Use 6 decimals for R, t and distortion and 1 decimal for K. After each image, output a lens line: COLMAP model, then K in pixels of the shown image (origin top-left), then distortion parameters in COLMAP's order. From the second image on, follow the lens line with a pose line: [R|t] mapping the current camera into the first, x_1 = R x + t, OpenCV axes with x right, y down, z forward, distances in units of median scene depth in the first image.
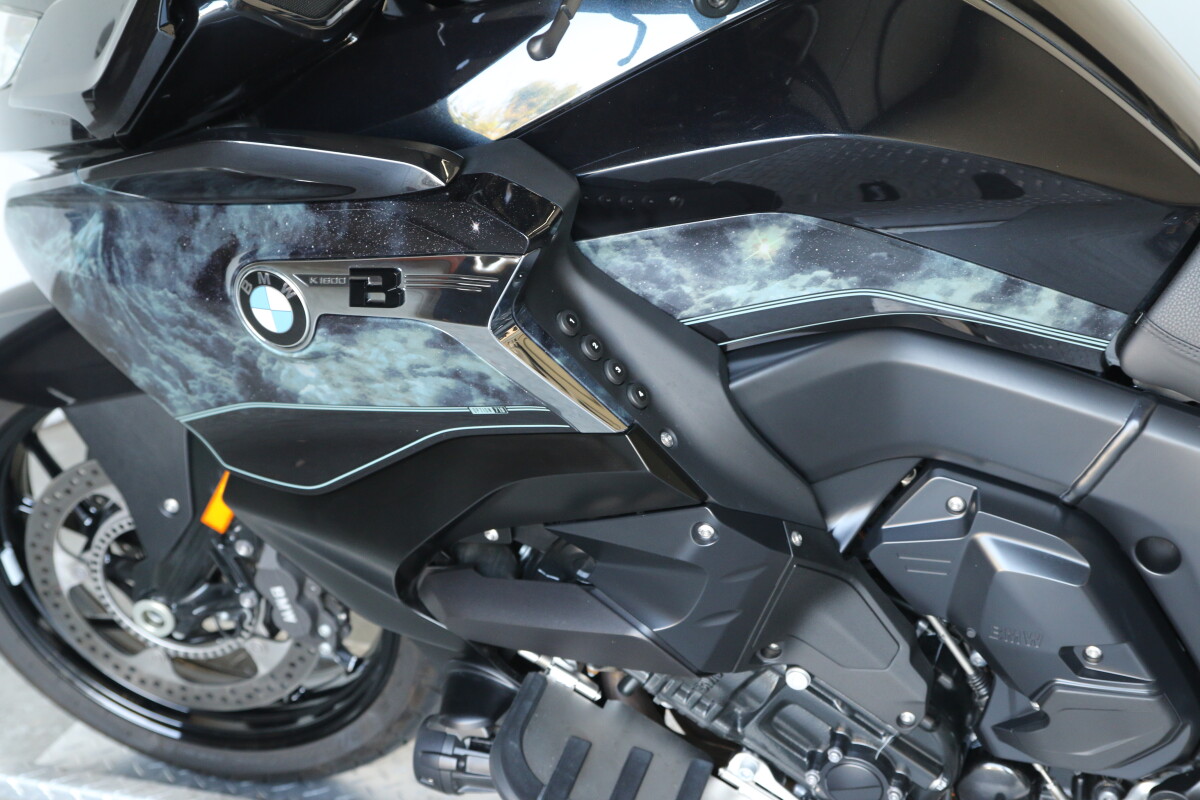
lens RADIAL K [[2616.7, 0, 600.0], [0, 2616.7, 400.0], [0, 0, 1]] dist [0.029253, 0.137635]
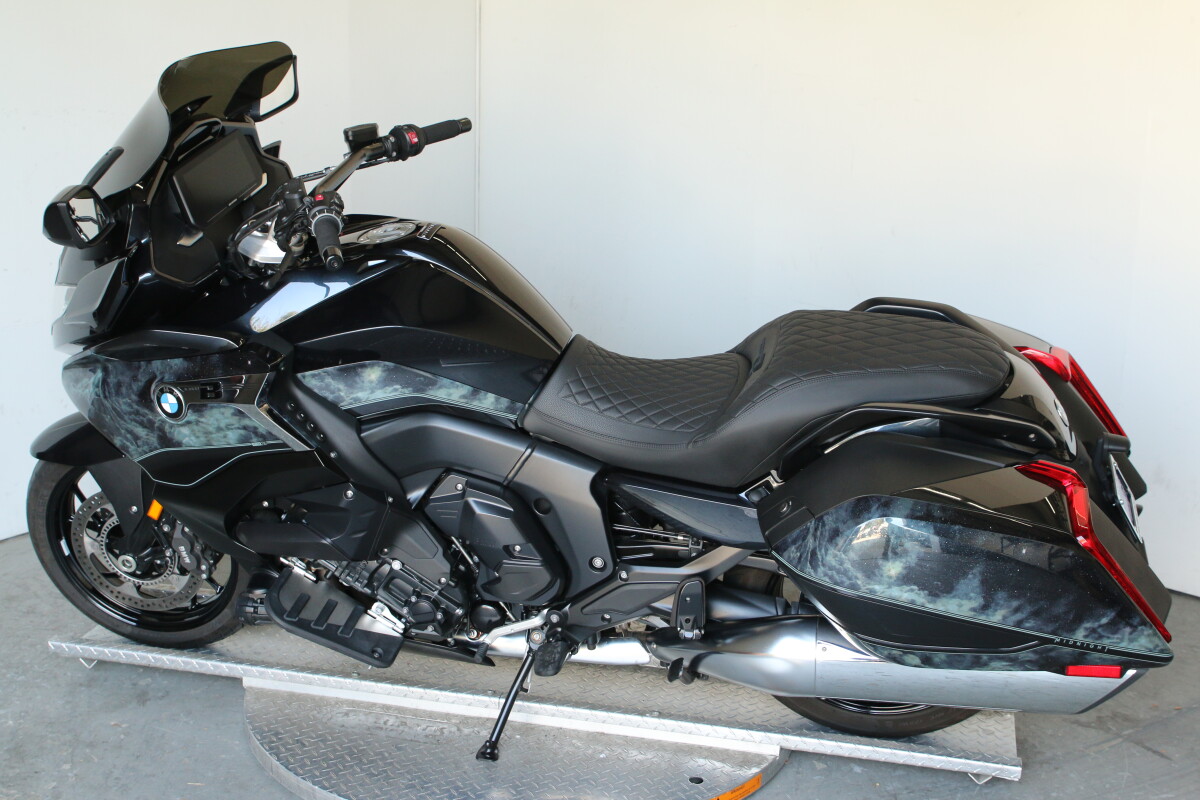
lens RADIAL K [[1498.7, 0, 600.0], [0, 1498.7, 400.0], [0, 0, 1]] dist [-0.092457, 0.010785]
pose [[0.994528, -0.002400, 0.104443, 0.120863], [0.015998, 0.991444, -0.129550, 0.140507], [-0.103238, 0.130512, 0.986057, -0.375324]]
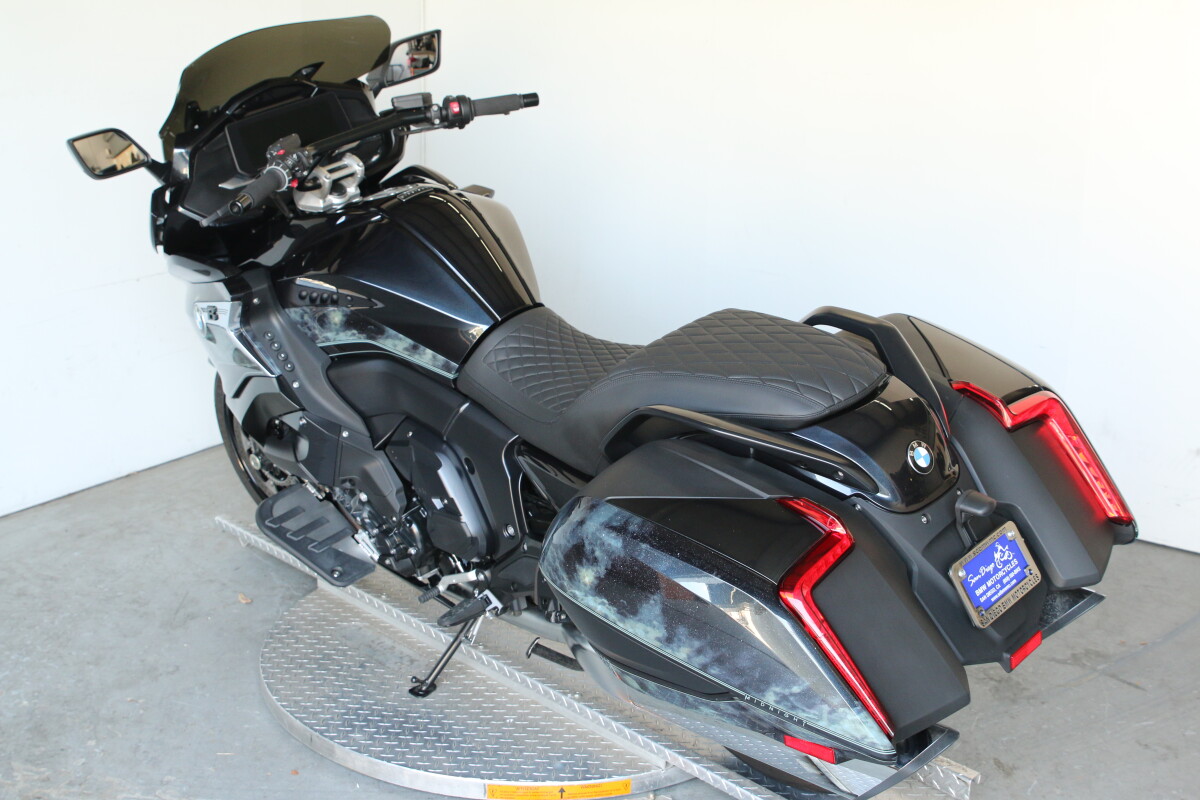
lens RADIAL K [[1498.7, 0, 600.0], [0, 1498.7, 400.0], [0, 0, 1]] dist [-0.092457, 0.010785]
pose [[0.893058, 0.151185, -0.423782, 0.914891], [-0.199536, 0.977252, -0.071856, 0.075165], [0.403278, 0.148732, 0.902910, -0.249586]]
